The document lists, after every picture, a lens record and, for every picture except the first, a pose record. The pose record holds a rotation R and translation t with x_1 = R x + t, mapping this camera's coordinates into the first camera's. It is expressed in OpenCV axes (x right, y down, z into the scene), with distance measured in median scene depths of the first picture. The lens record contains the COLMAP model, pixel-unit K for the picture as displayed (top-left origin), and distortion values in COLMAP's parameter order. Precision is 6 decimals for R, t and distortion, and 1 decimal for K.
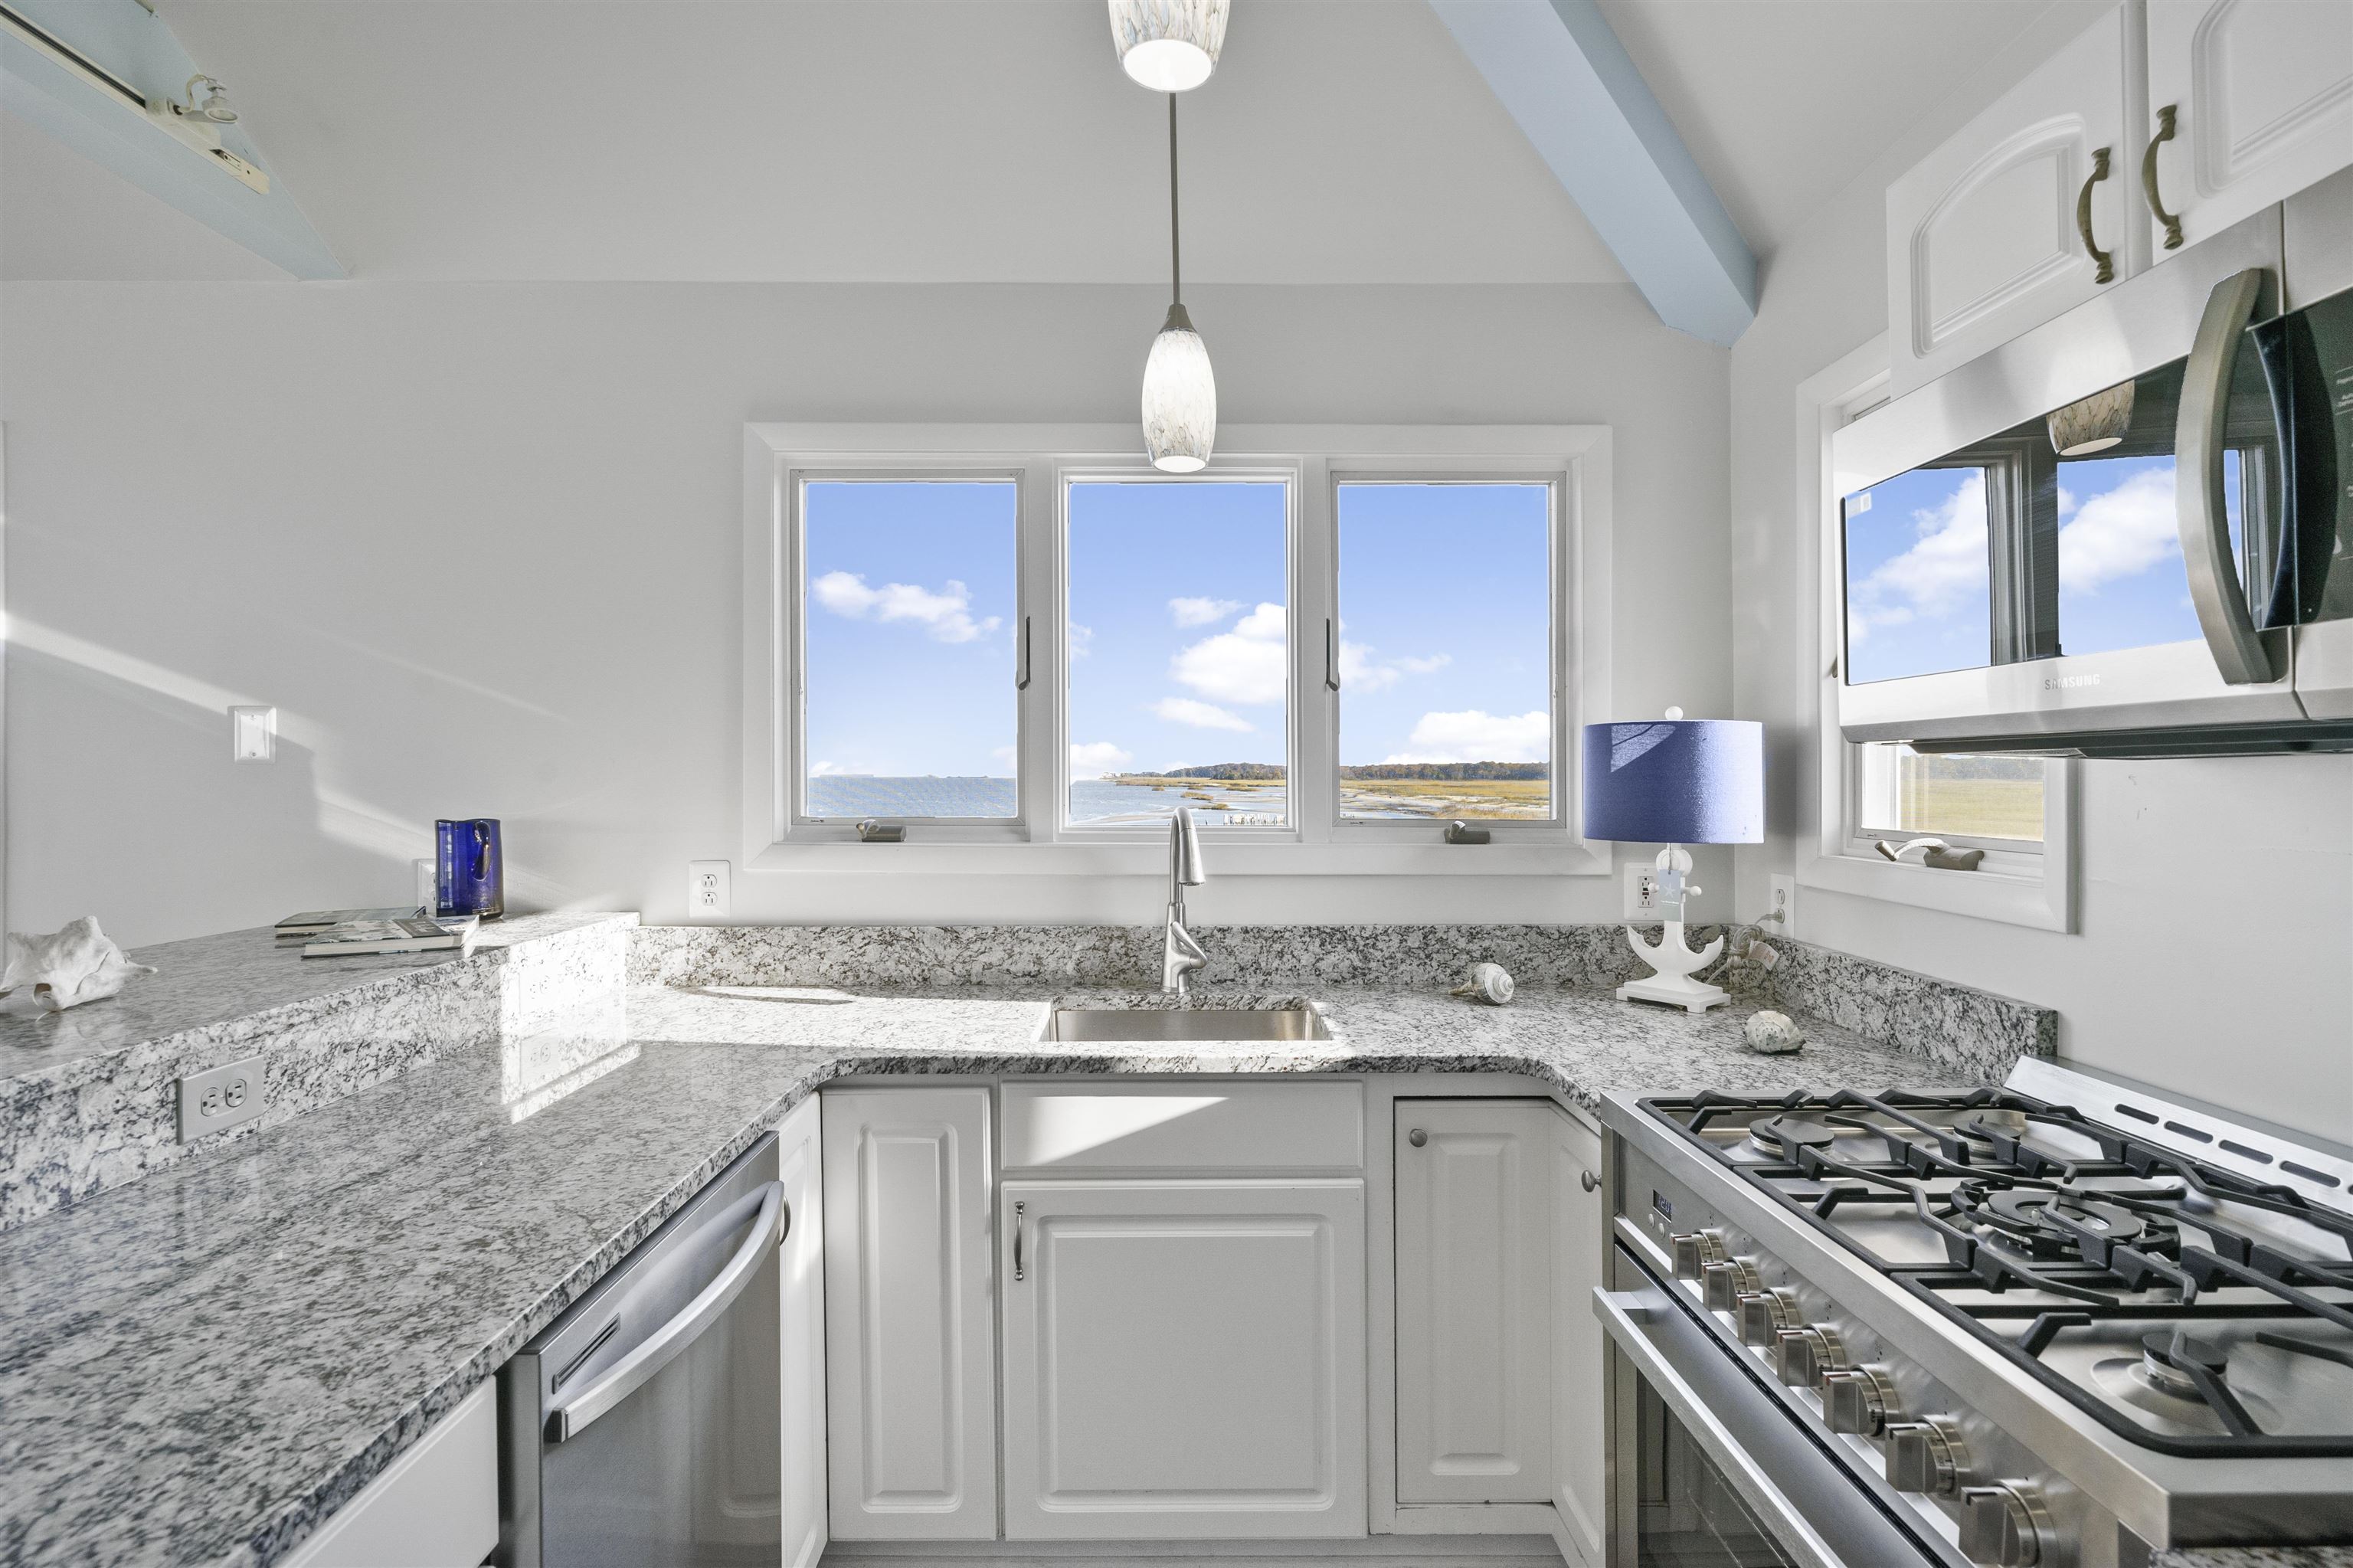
lens RADIAL K [[1143.1, 0, 1186.4], [0, 1143.1, 772.3], [0, 0, 1]] dist [-0.002165, -0.000275]
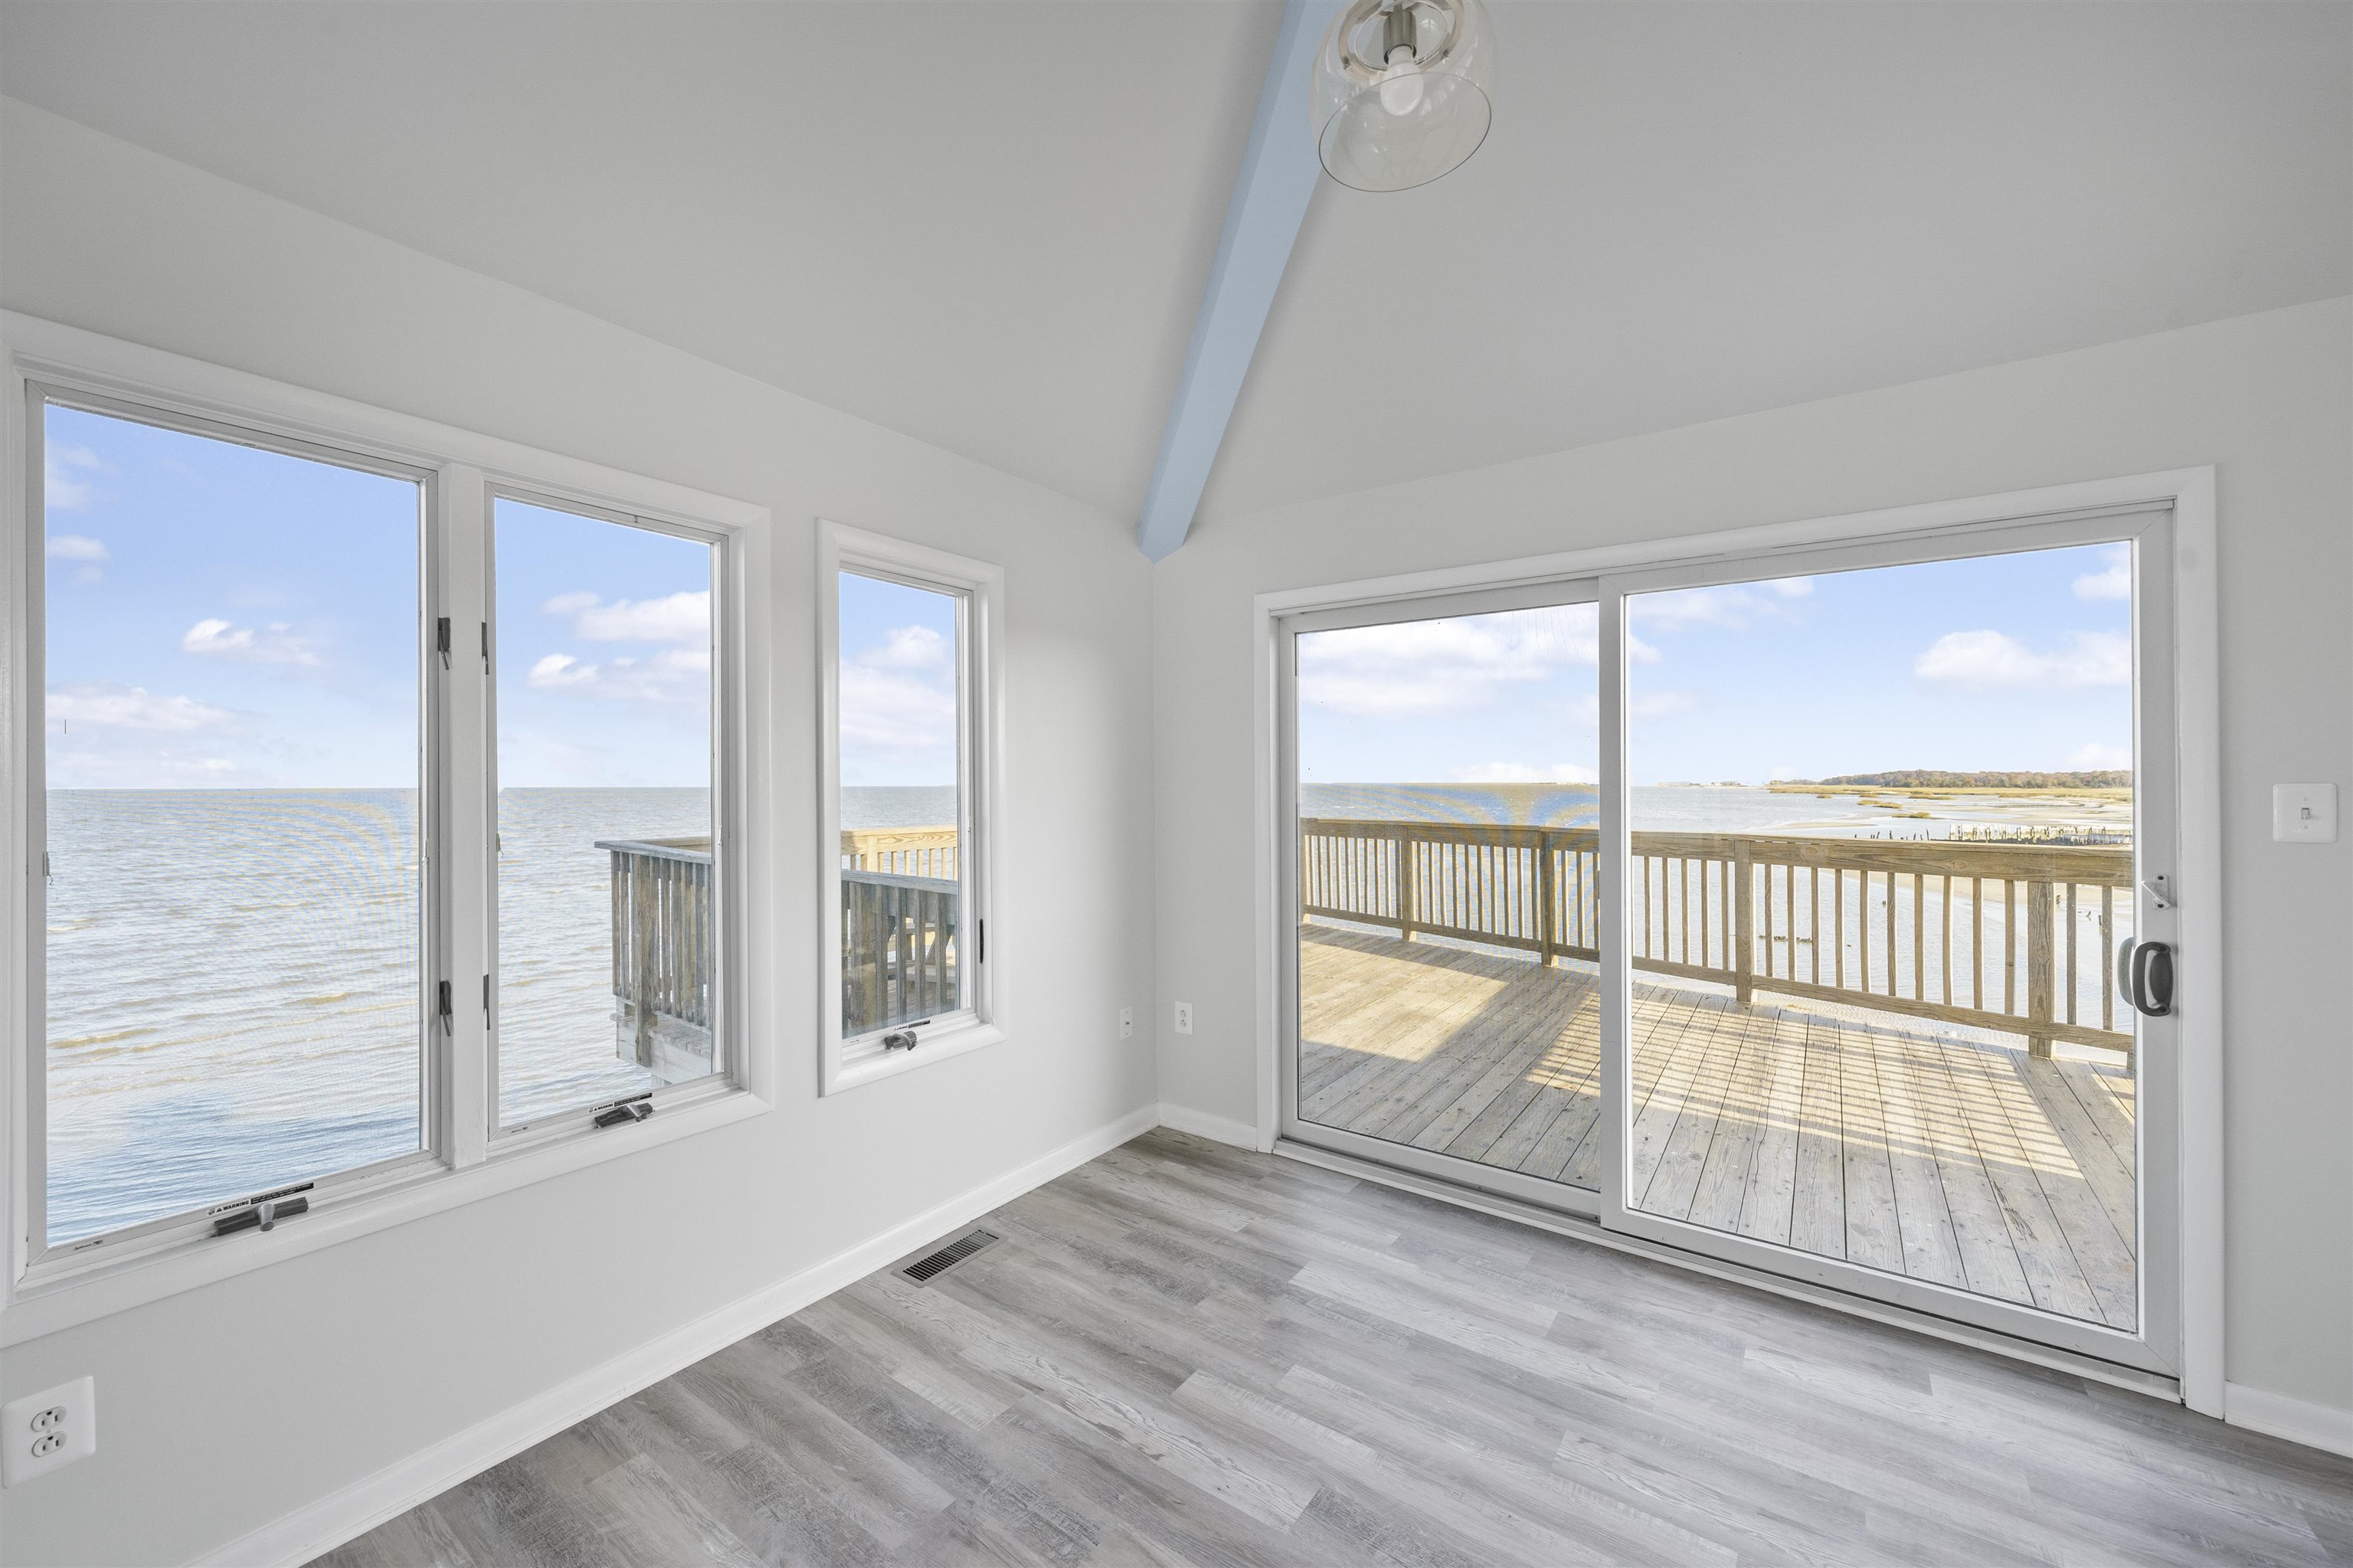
lens RADIAL K [[903.9, 0, 1176.5], [0, 903.9, 784.0], [0, 0, 1]] dist [-0.003160, -0.000314]
pose [[0.809297, -0.000928, -0.587399, -2.539411], [0.002836, 0.999993, 0.002327, -0.024246], [0.587392, -0.003549, 0.809294, -0.198928]]
